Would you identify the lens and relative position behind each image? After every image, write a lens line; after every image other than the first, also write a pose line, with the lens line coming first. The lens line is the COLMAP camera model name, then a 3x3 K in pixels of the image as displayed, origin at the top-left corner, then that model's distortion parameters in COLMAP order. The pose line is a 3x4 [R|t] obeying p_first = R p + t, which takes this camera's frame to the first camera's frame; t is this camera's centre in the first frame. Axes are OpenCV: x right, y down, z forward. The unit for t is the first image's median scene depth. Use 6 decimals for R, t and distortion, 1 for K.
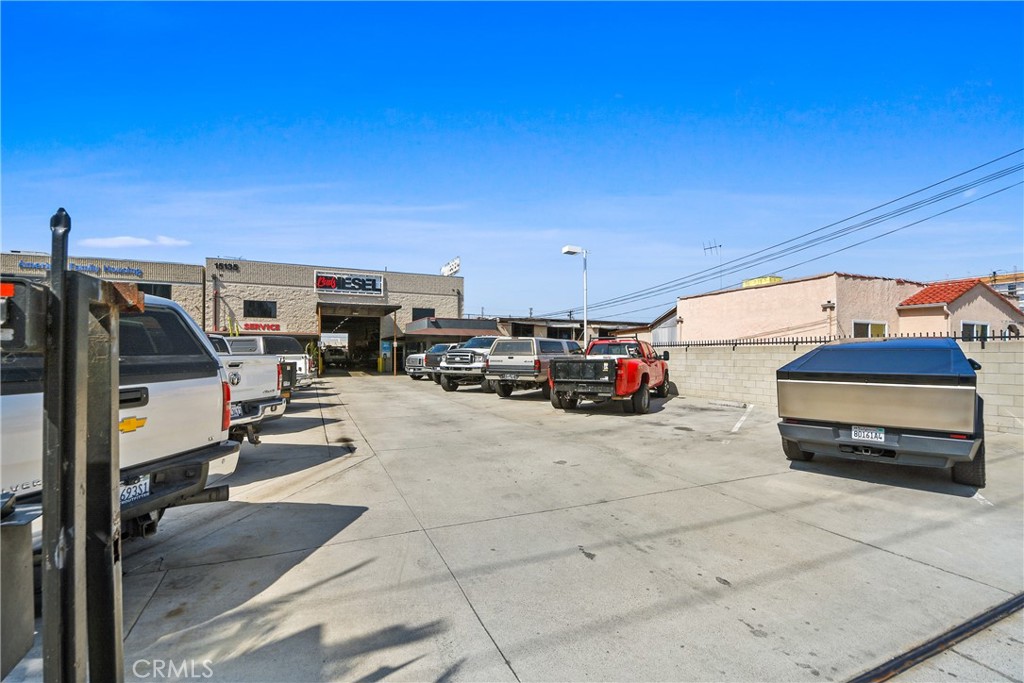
lens RADIAL K [[460.3, 0, 516.2], [0, 460.3, 351.1], [0, 0, 1]] dist [0.025237, -0.030117]
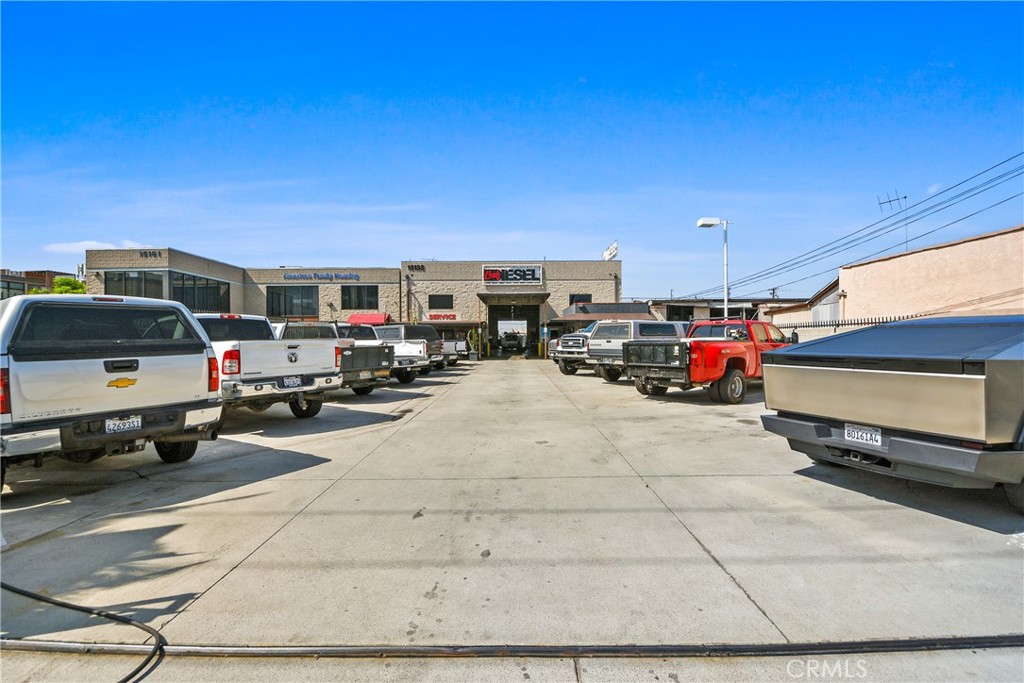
lens RADIAL K [[459.8, 0, 512.0], [0, 459.8, 341.5], [0, 0, 1]] dist [0.017952, -0.021571]
pose [[0.911717, -0.006054, -0.410775, 0.173831], [0.010494, 0.999908, 0.008556, 0.003206], [0.410685, -0.012112, 0.911697, 0.017929]]
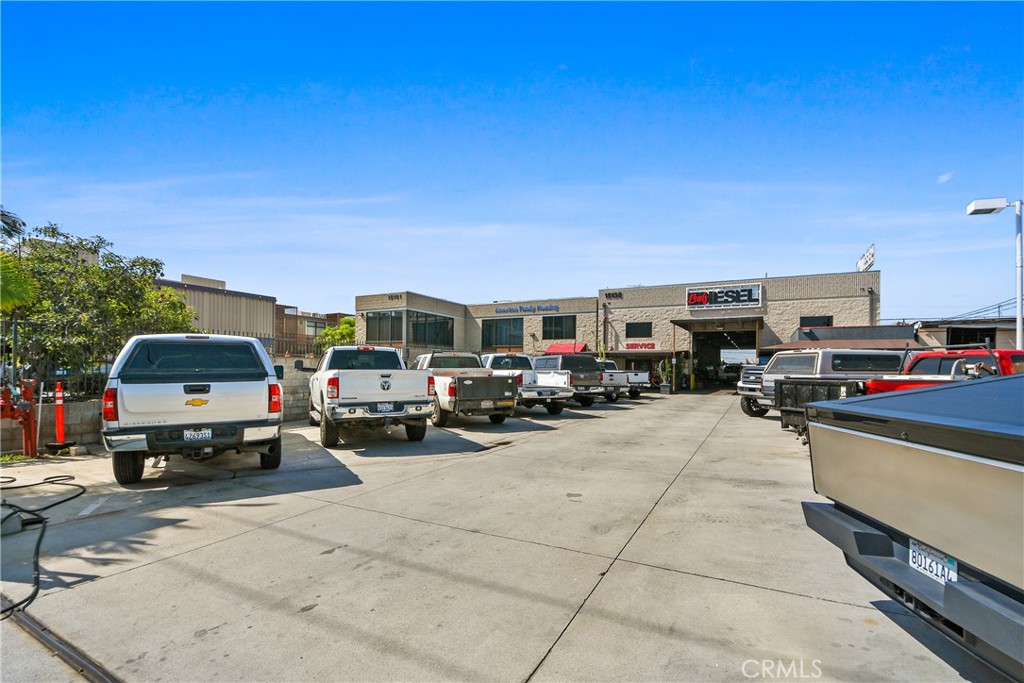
lens RADIAL K [[467.0, 0, 508.3], [0, 467.0, 365.8], [0, 0, 1]] dist [0.018452, -0.021812]
pose [[0.609999, 0.000157, -0.792402, 0.275726], [-0.004463, 0.999985, -0.003237, 0.000020], [0.792389, 0.005511, 0.609991, 0.137274]]
